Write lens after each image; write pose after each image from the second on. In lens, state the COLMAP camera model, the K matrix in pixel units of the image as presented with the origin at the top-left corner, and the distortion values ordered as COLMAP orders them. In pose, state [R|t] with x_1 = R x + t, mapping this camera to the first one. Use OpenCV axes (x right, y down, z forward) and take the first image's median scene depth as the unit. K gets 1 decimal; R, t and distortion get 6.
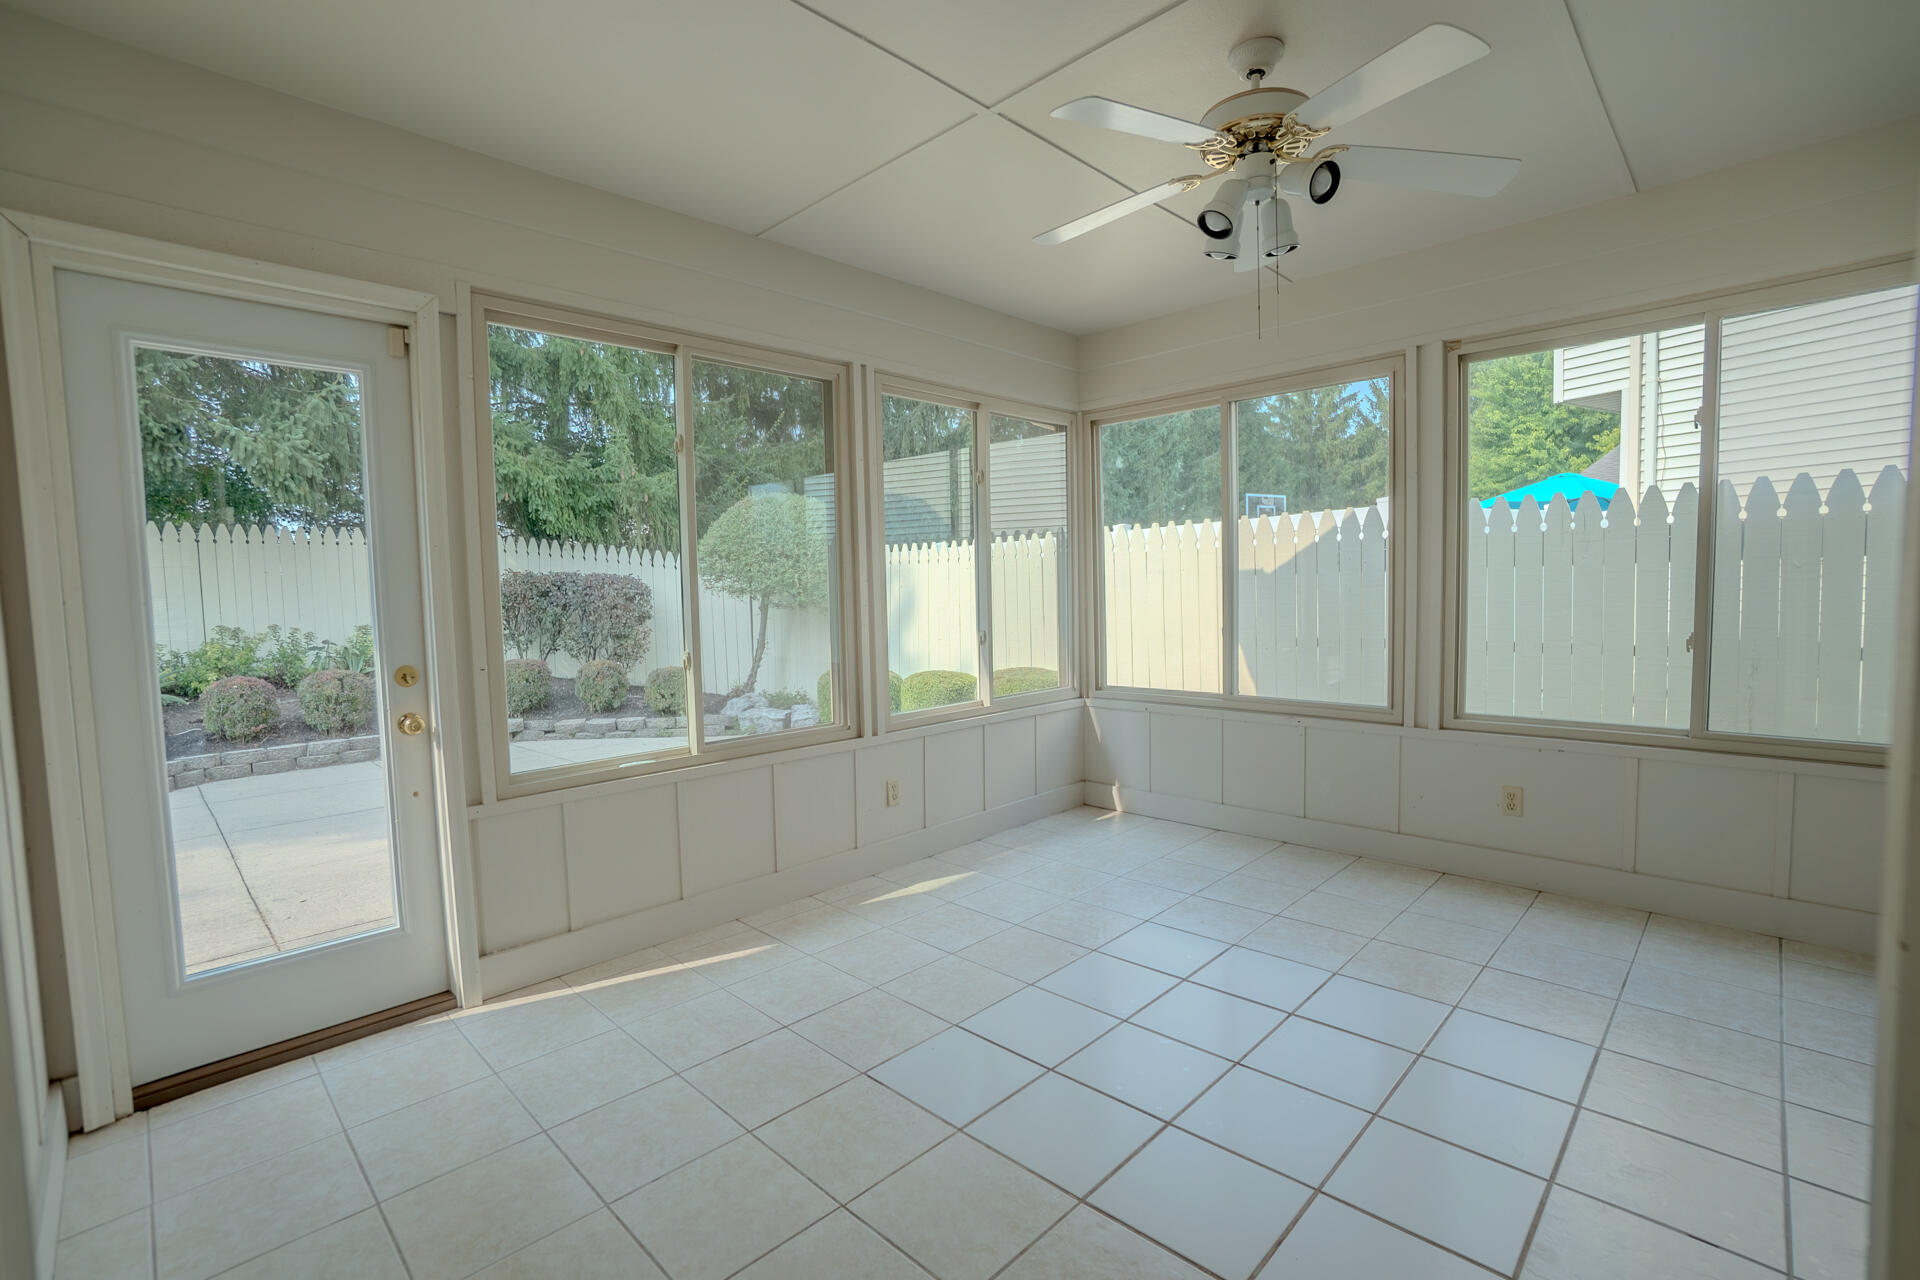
lens RADIAL K [[856.8, 0, 961.4], [0, 856.8, 636.8], [0, 0, 1]] dist [-0.062400, 0.020006]
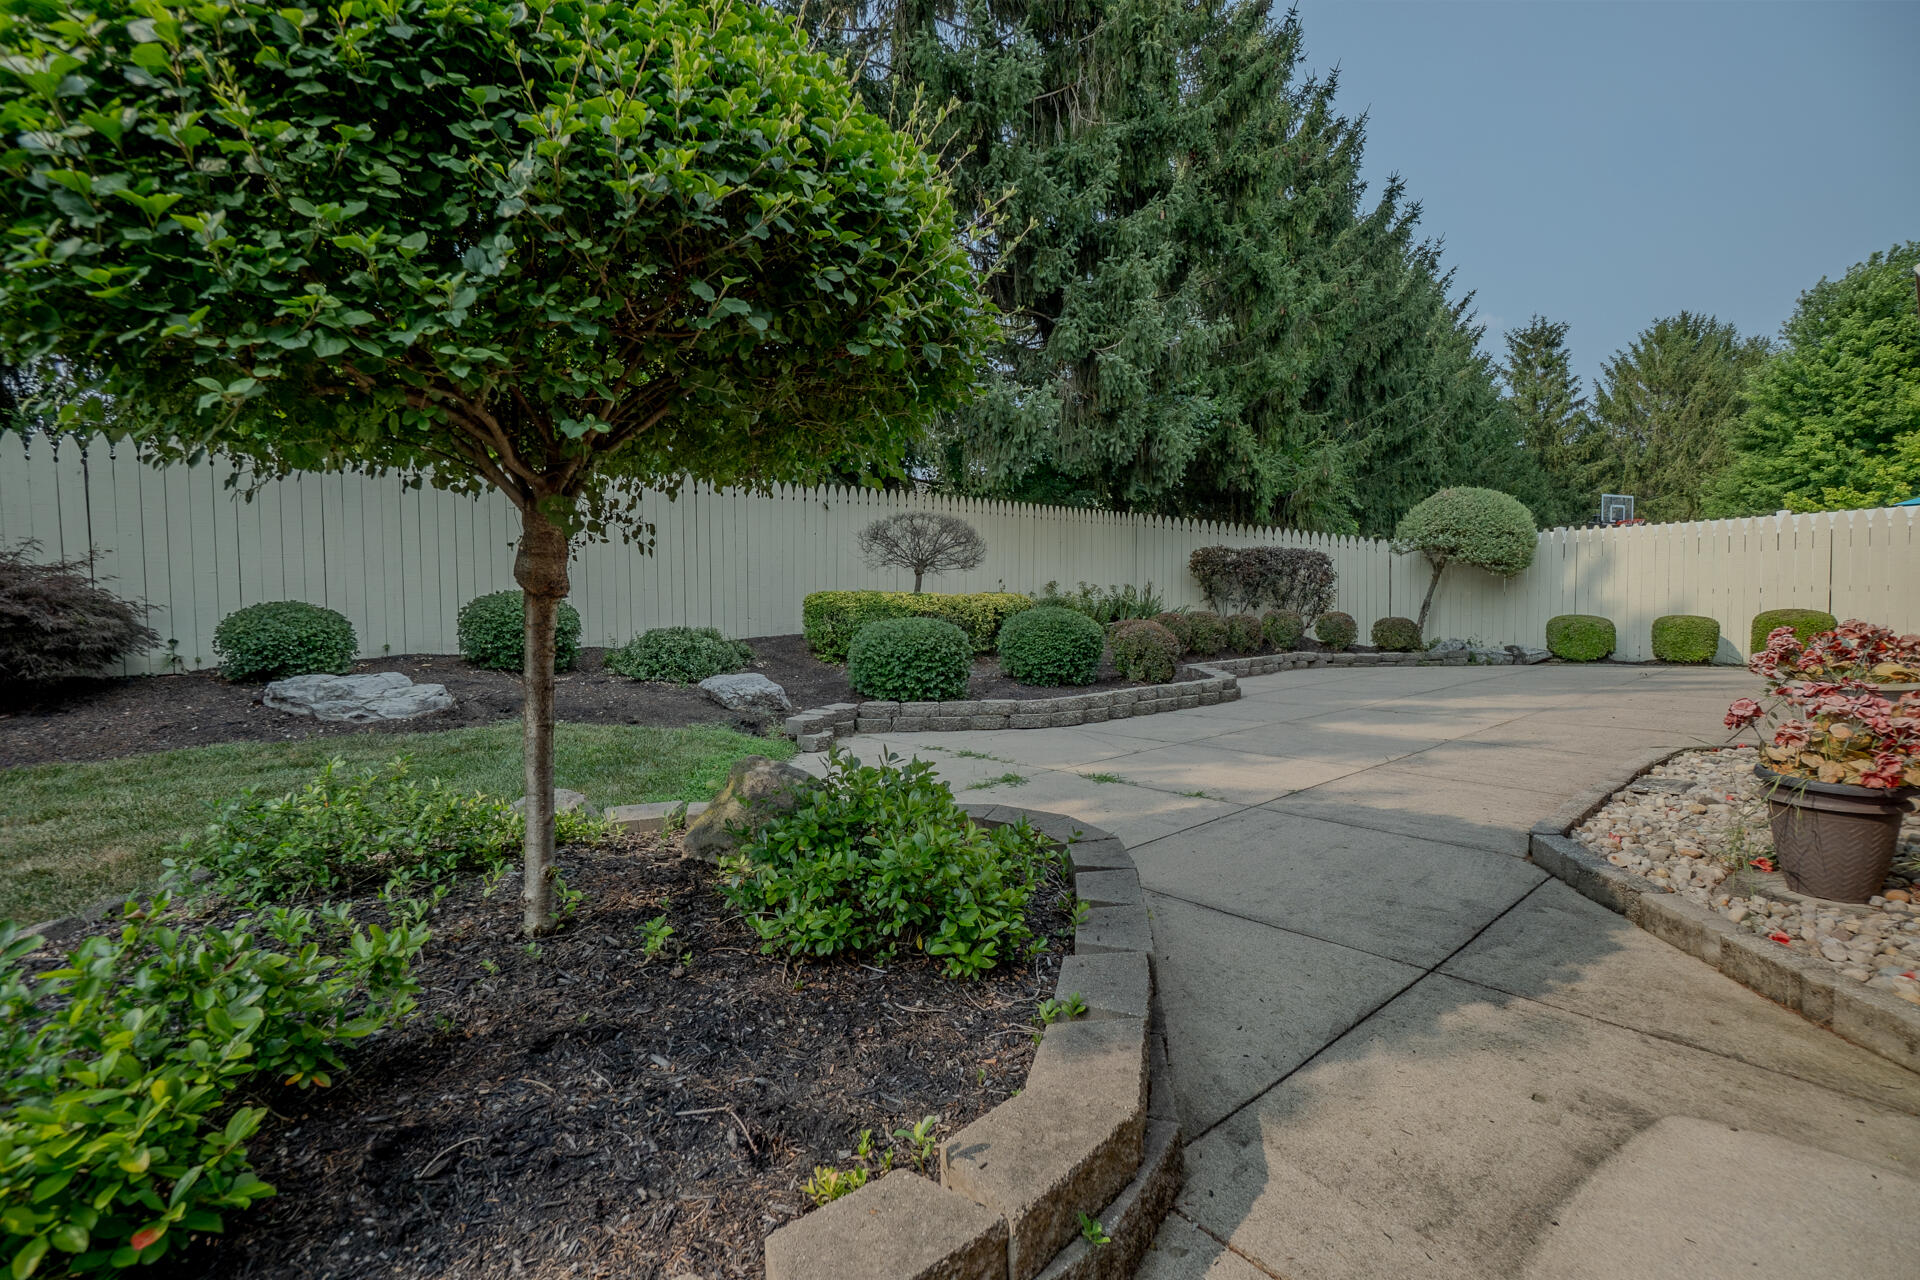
lens RADIAL K [[856.8, 0, 960.3], [0, 856.8, 641.6], [0, 0, 1]] dist [-0.062400, 0.020006]
pose [[0.993726, 0.011711, -0.111223, -0.243432], [-0.012203, 0.999919, -0.003745, 0.024261], [0.111171, 0.005079, 0.993788, -0.108161]]
